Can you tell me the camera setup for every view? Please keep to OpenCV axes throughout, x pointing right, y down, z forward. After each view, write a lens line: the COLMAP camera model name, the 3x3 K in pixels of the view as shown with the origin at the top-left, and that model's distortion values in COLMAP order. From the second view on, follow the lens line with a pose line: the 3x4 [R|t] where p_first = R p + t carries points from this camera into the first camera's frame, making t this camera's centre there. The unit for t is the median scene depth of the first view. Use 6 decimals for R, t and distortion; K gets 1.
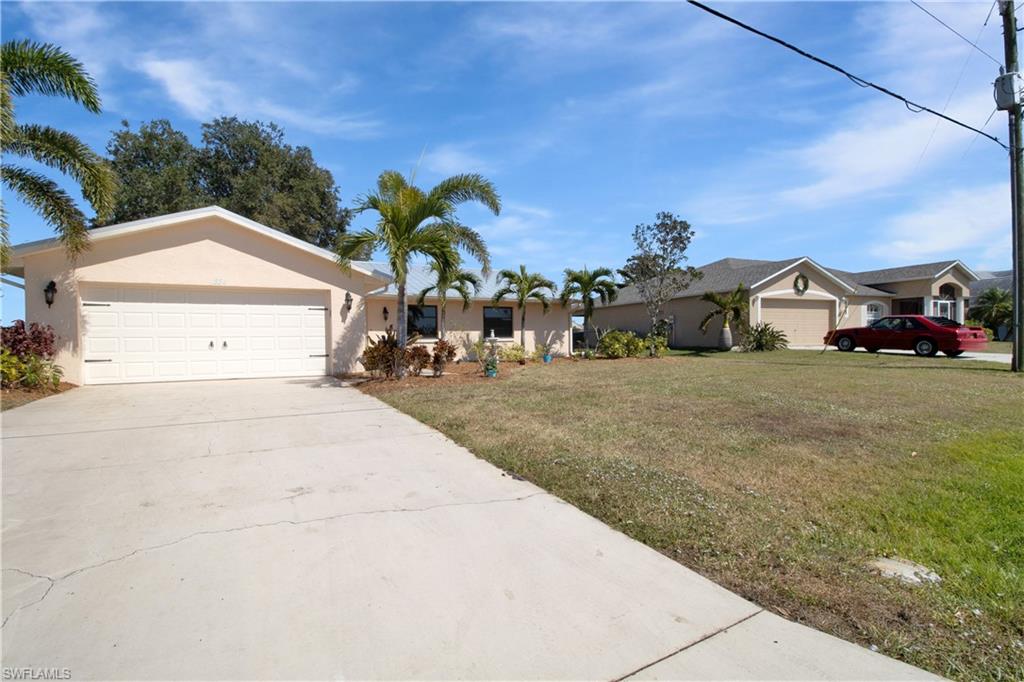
lens RADIAL K [[481.3, 0, 508.5], [0, 481.3, 325.4], [0, 0, 1]] dist [-0.001203, -0.012510]
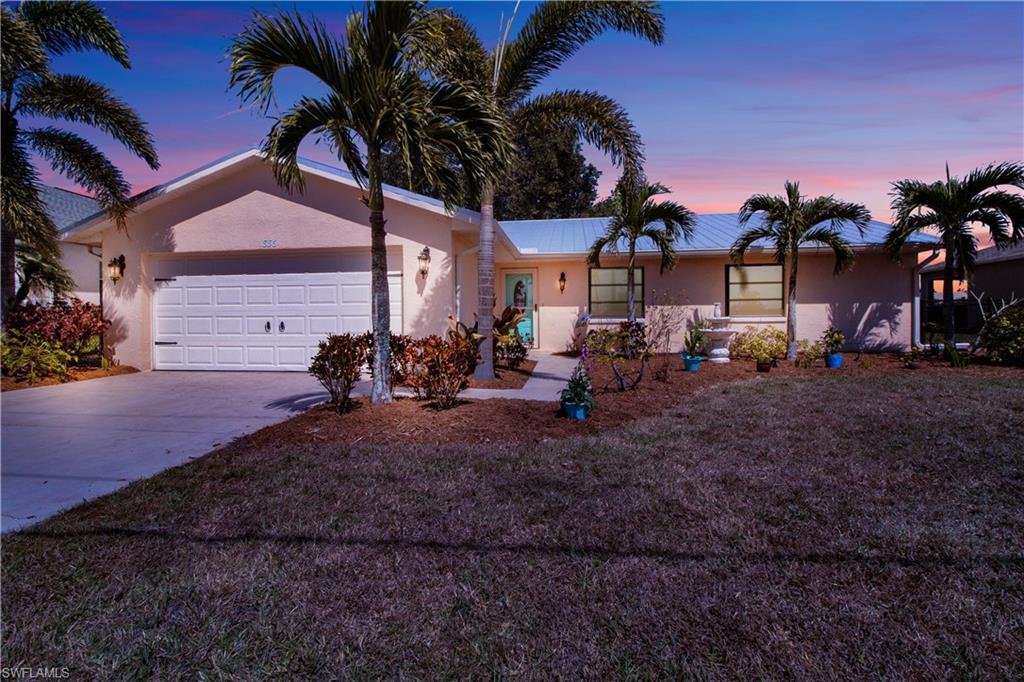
lens RADIAL K [[481.3, 0, 508.5], [0, 481.3, 325.4], [0, 0, 1]] dist [-0.001203, -0.012510]
pose [[0.802048, 0.018979, -0.596957, 0.091216], [0.015183, 0.998524, 0.052145, 0.002185], [0.597066, -0.050886, 0.800577, 0.340227]]
